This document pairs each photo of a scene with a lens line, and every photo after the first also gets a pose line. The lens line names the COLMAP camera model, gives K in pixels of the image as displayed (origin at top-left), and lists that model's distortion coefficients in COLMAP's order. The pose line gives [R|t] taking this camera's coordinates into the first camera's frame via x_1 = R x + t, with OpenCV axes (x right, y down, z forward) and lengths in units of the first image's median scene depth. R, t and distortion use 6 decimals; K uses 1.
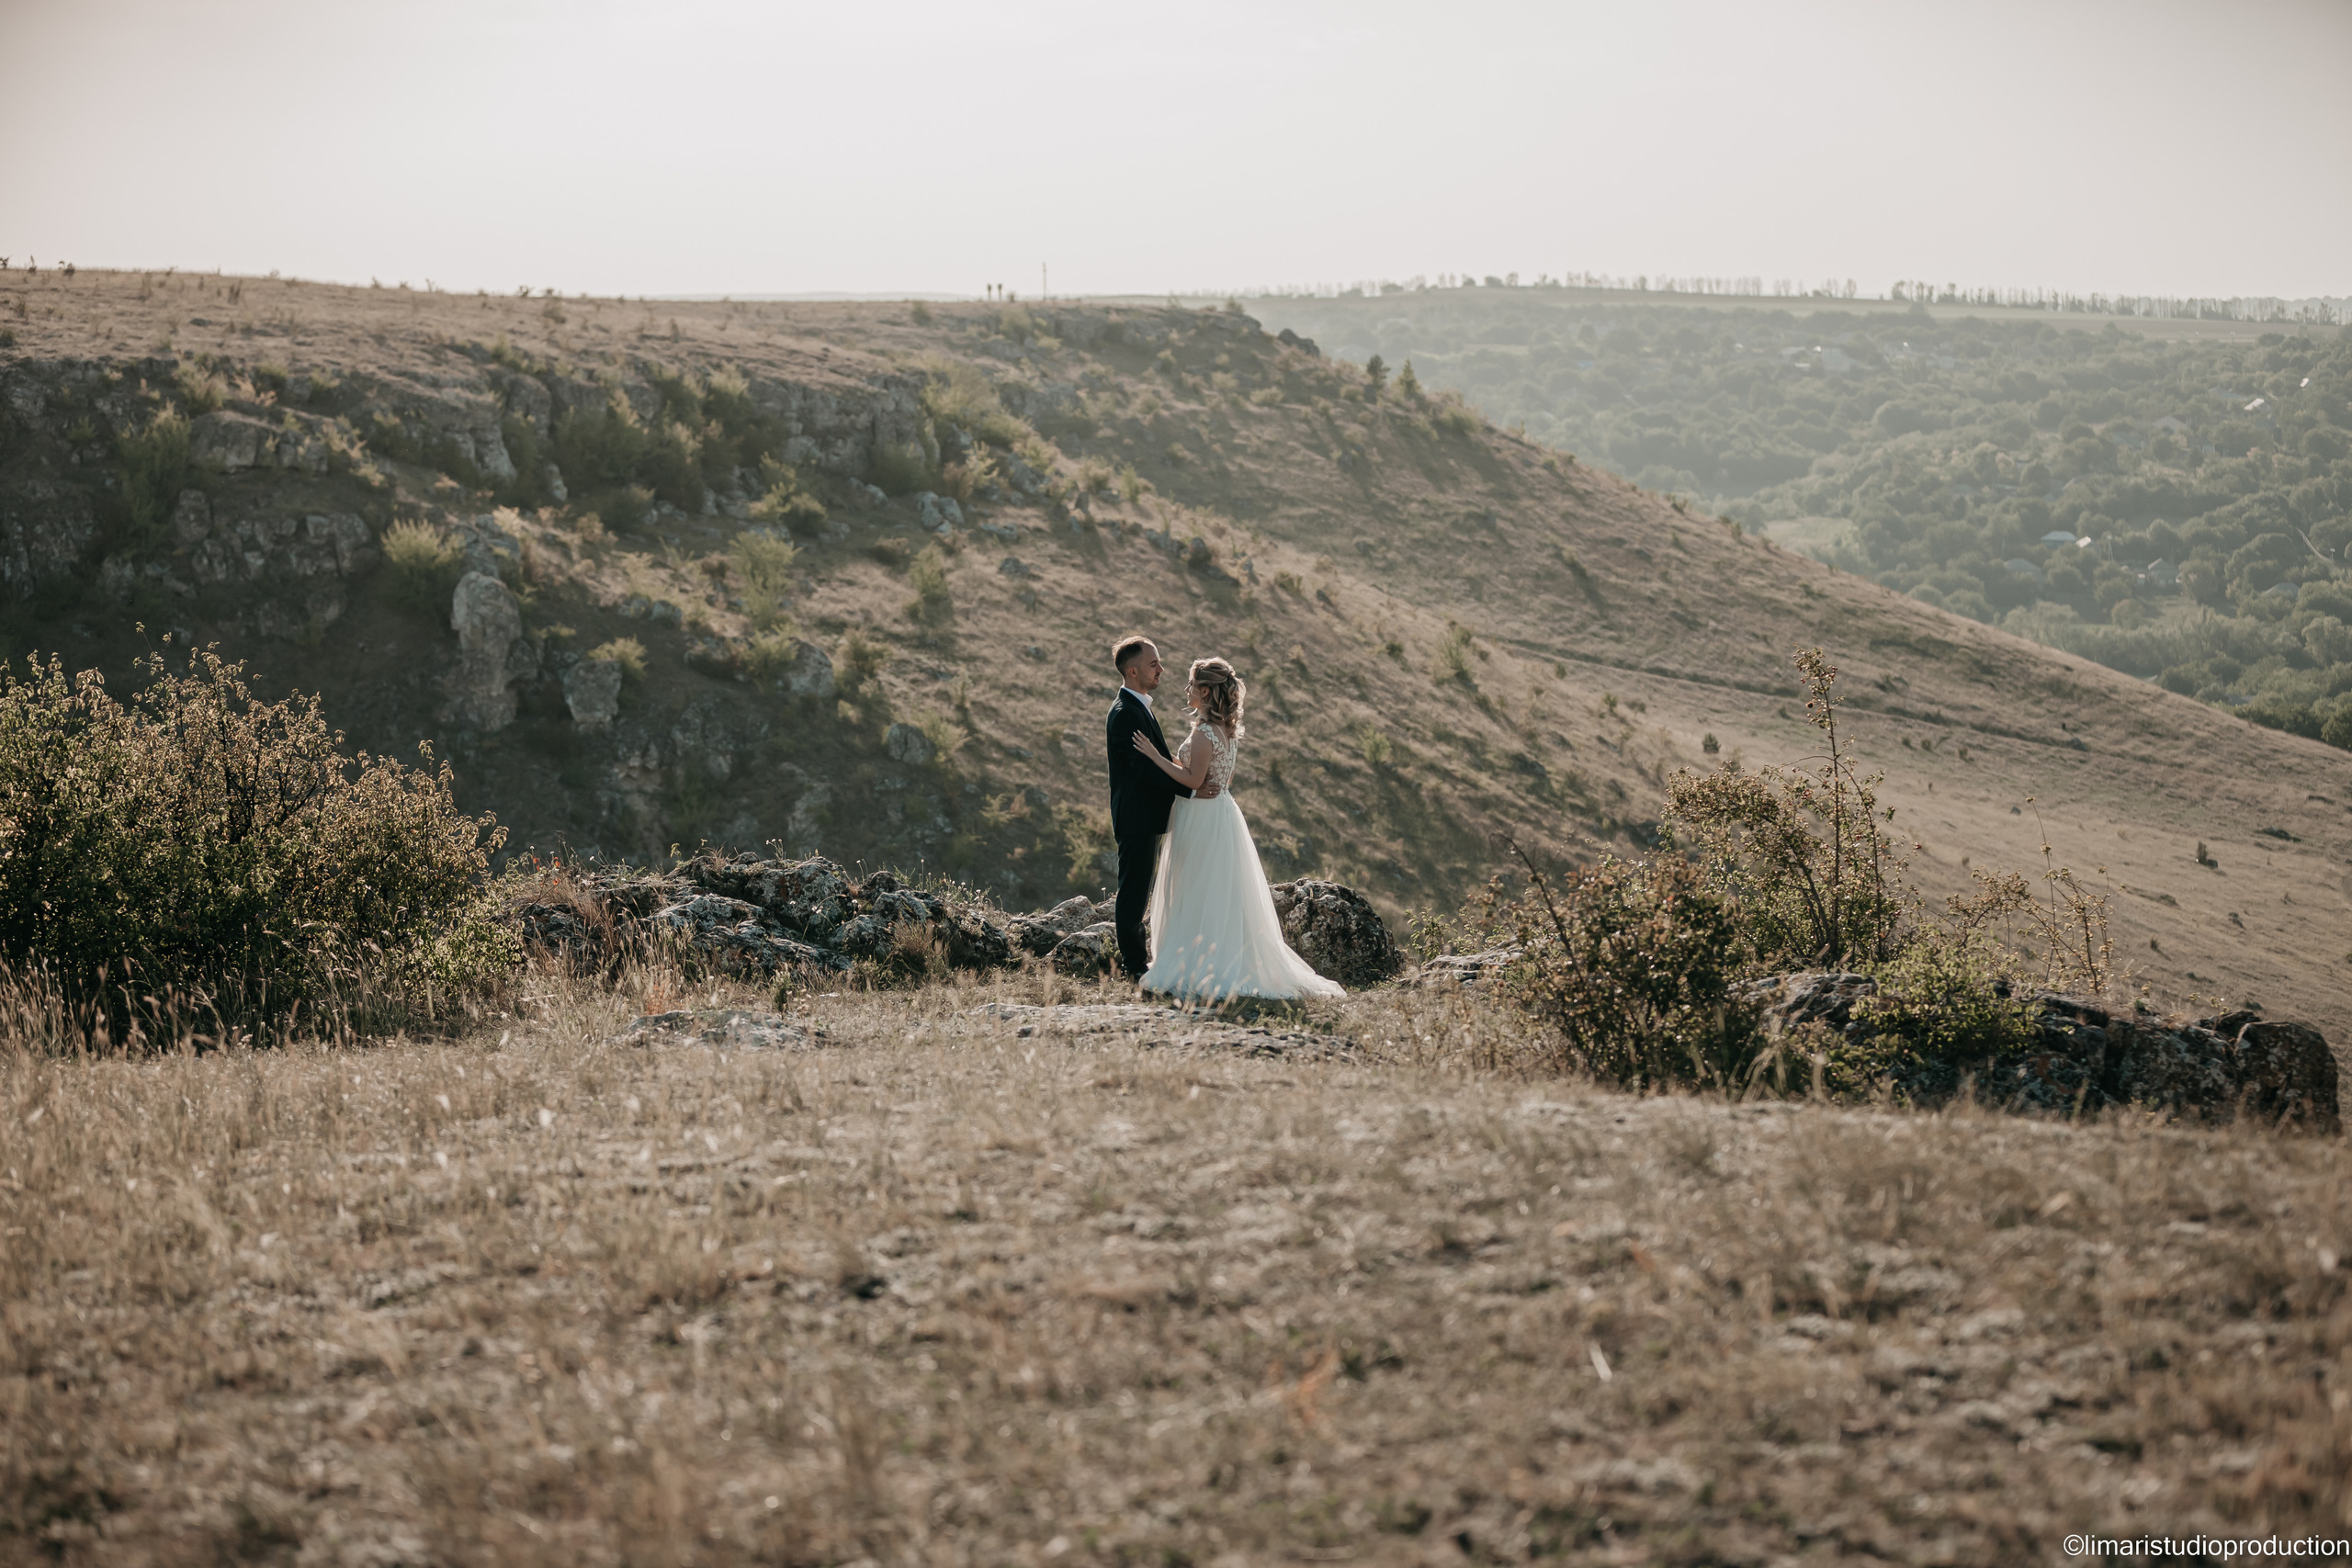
lens RADIAL K [[6319.9, 0, 1177.0], [0, 6319.9, 883.6], [0, 0, 1]] dist [-0.370505, 0.698676]
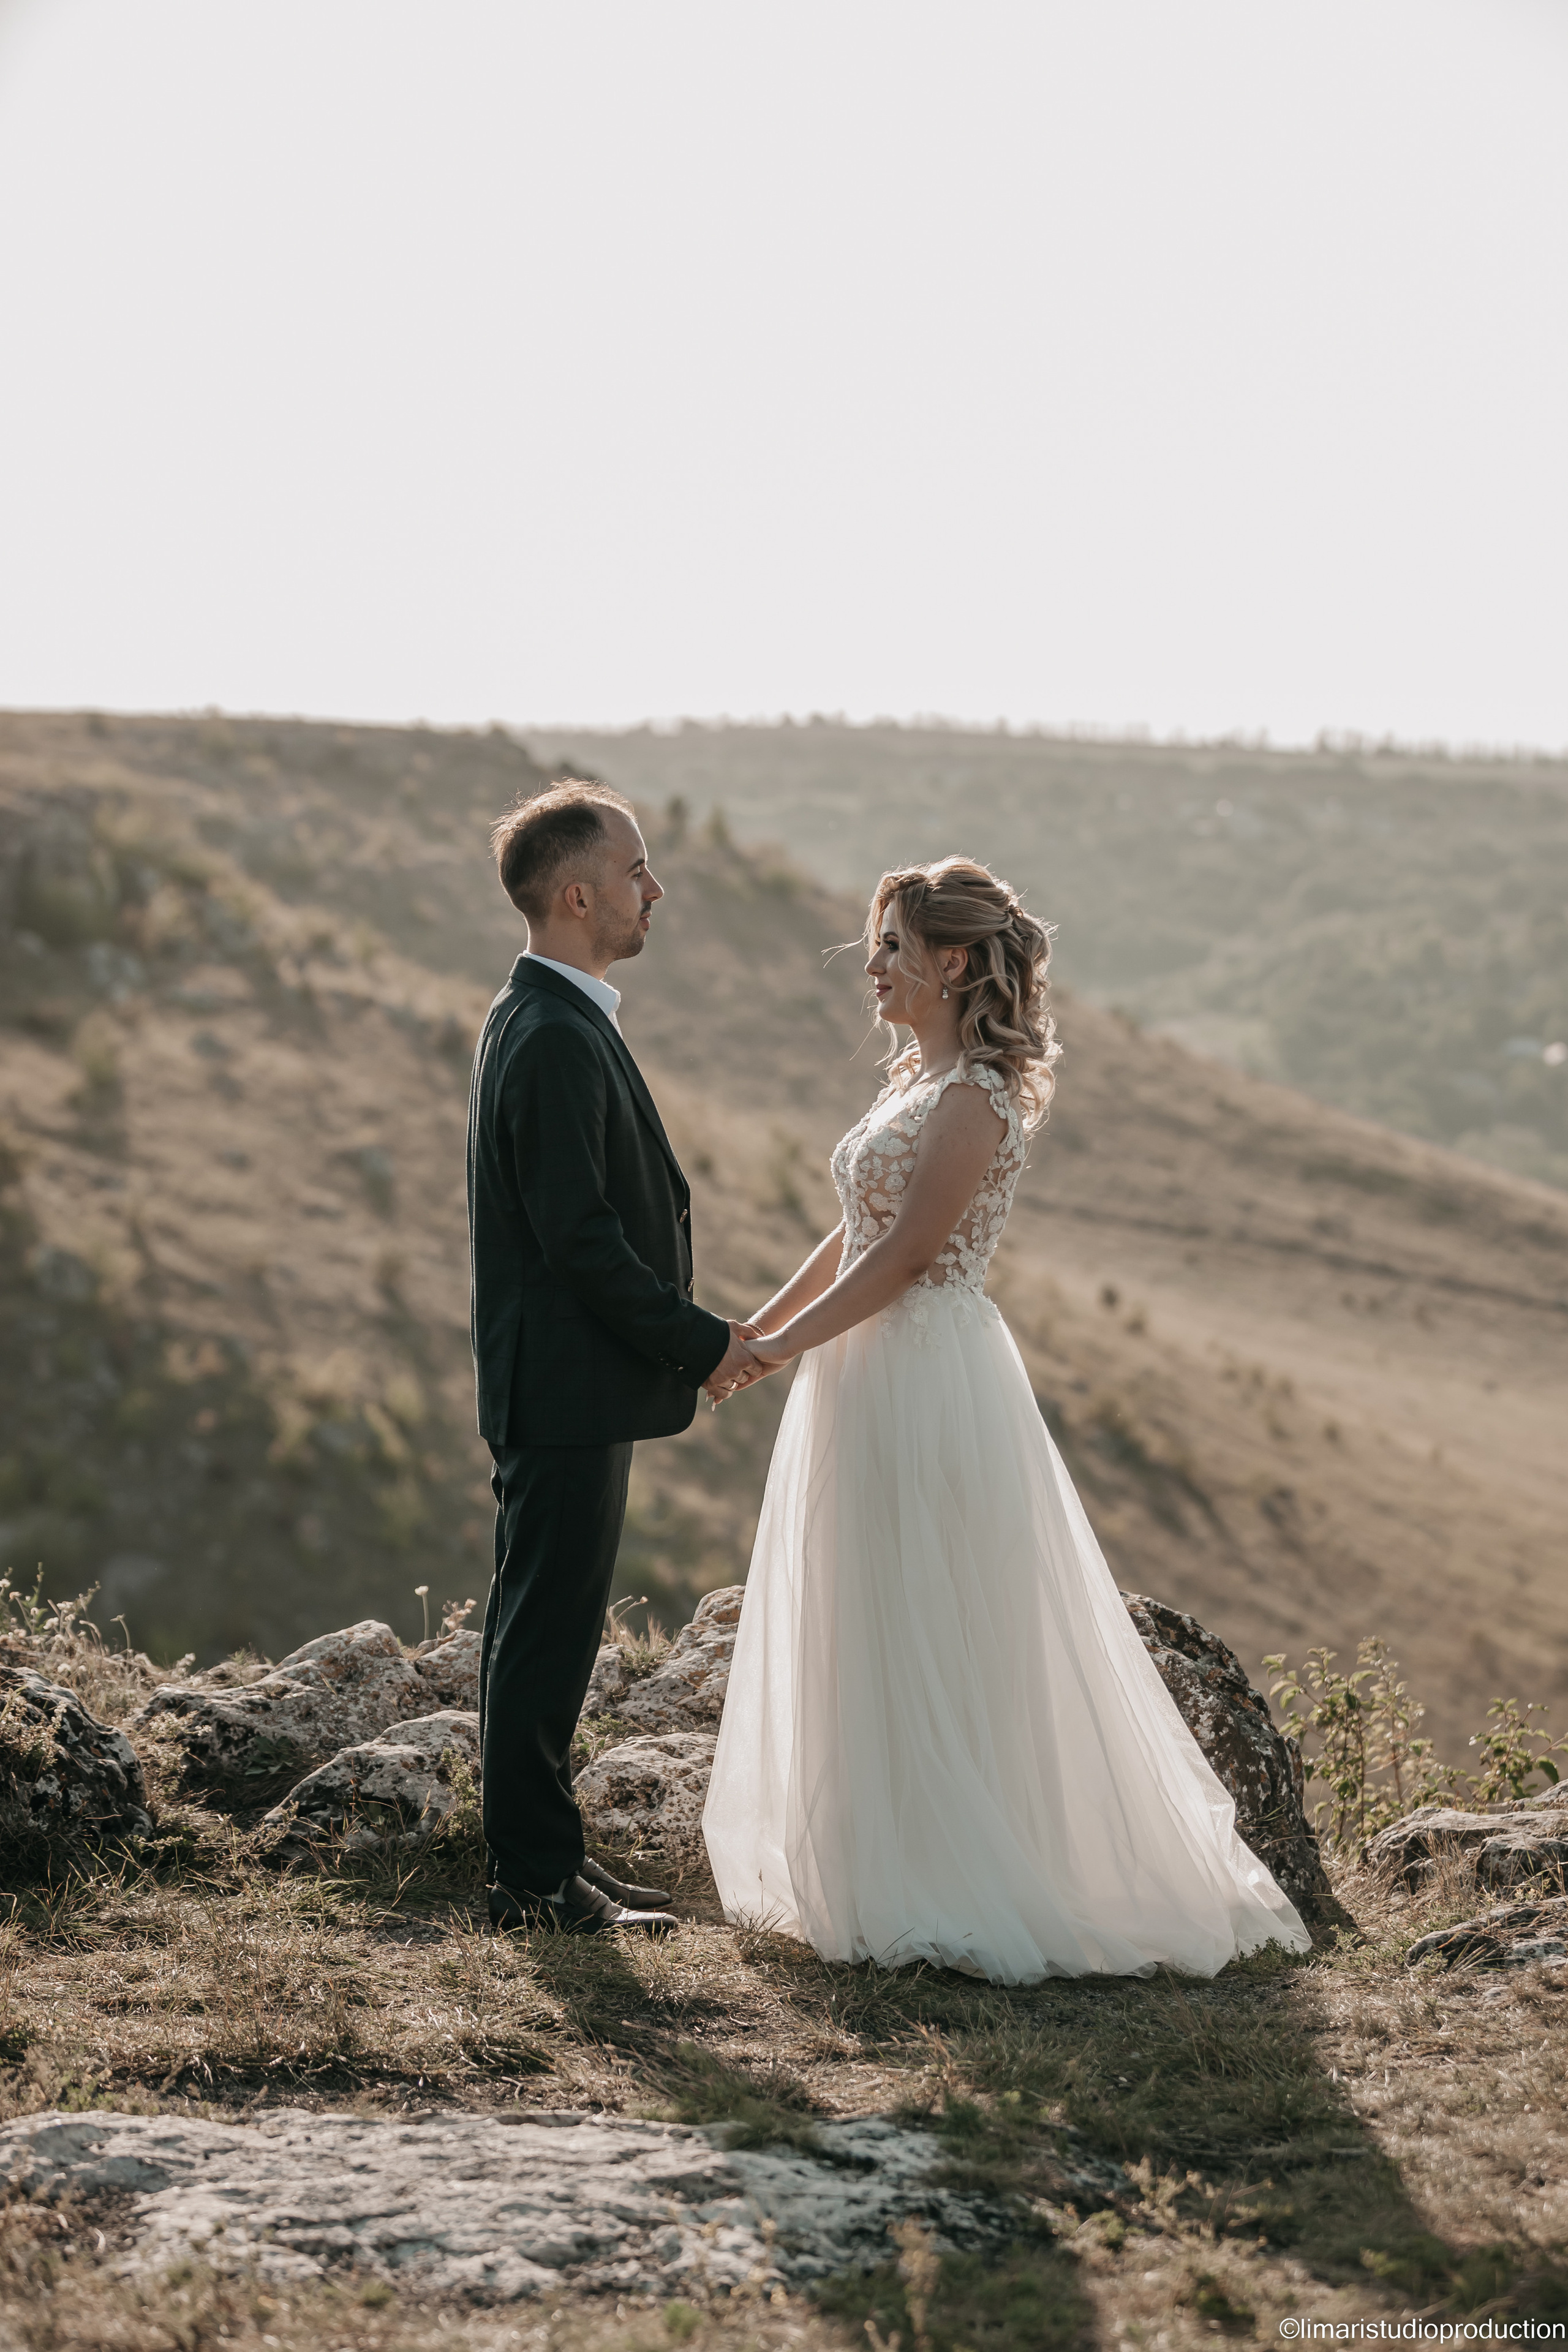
lens RADIAL K [[6080.4, 0, 838.8], [0, 6080.4, 1181.4], [0, 0, 1]] dist [-0.128711, -0.829823]
pose [[0.996810, 0.021227, 0.076933, -0.006112], [-0.017875, 0.998871, -0.044003, -0.002873], [-0.077780, 0.042488, 0.996065, 0.265501]]
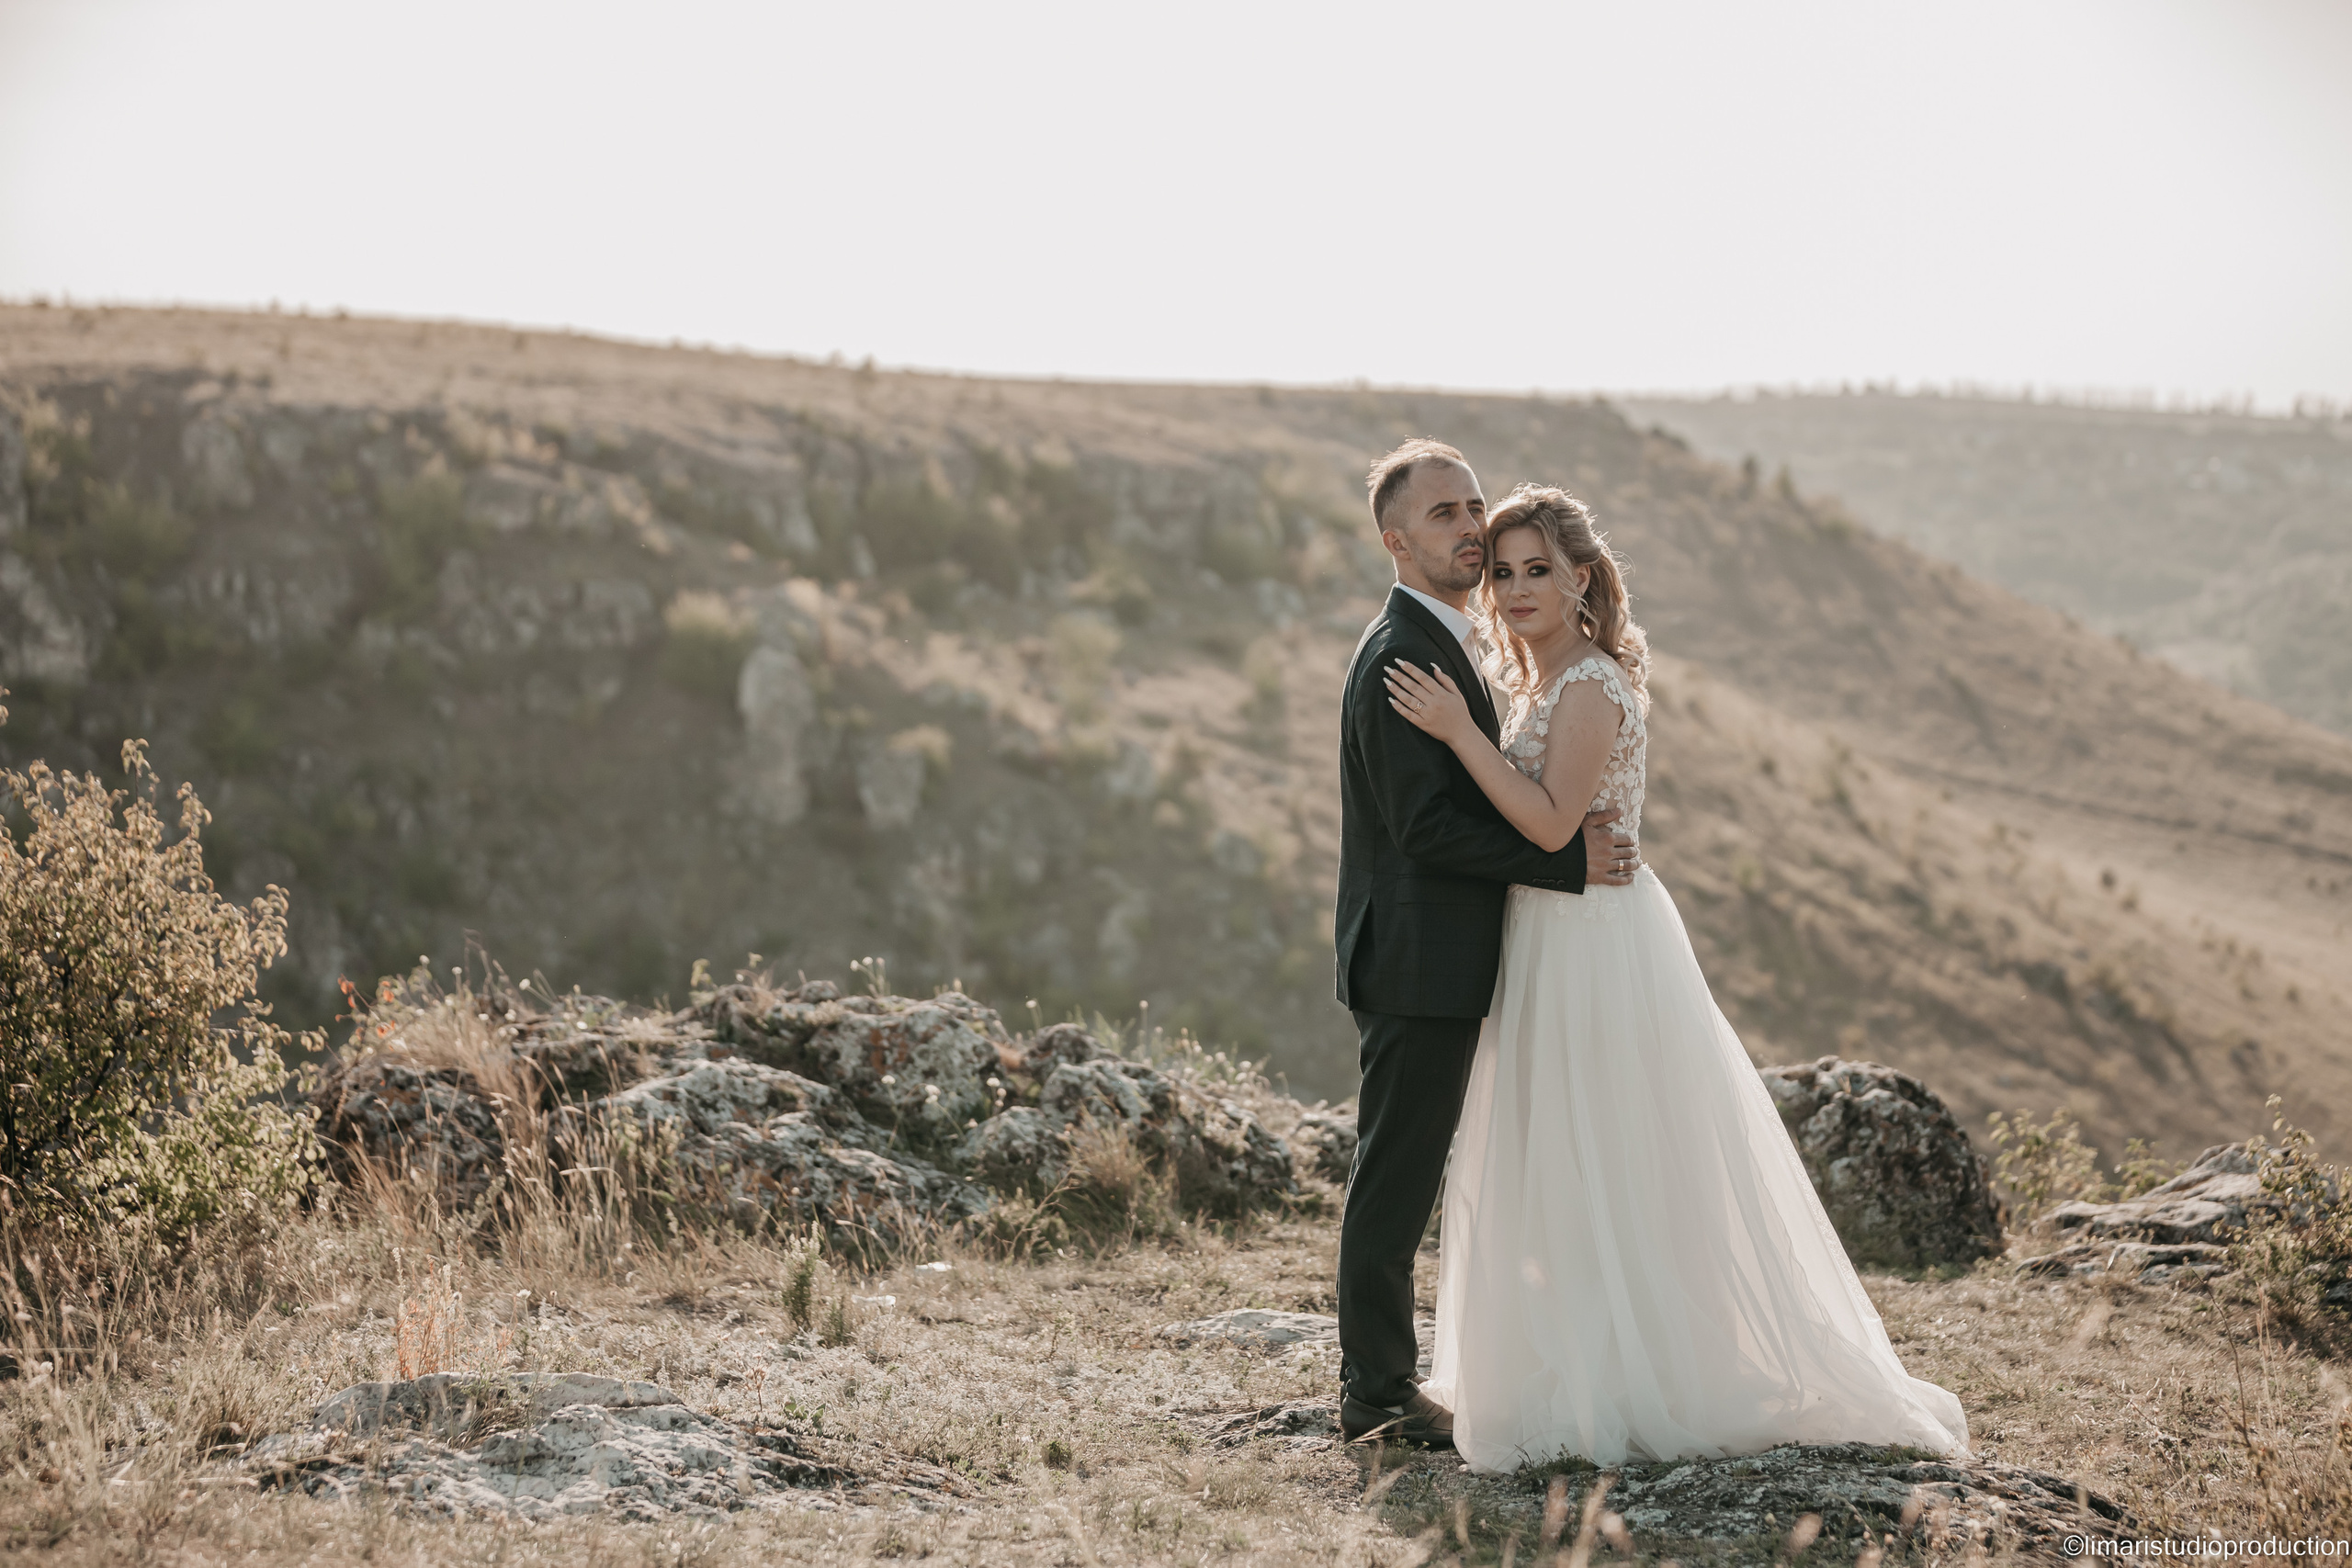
lens RADIAL K [[5498.1, 0, 1171.4], [0, 5498.1, 739.2], [0, 0, 1]] dist [-0.260298, -0.161894]
pose [[0.997730, 0.028207, -0.061141, -0.003574], [-0.031022, 0.998479, -0.045586, -0.001985], [0.059762, 0.047379, 0.997088, 0.201259]]
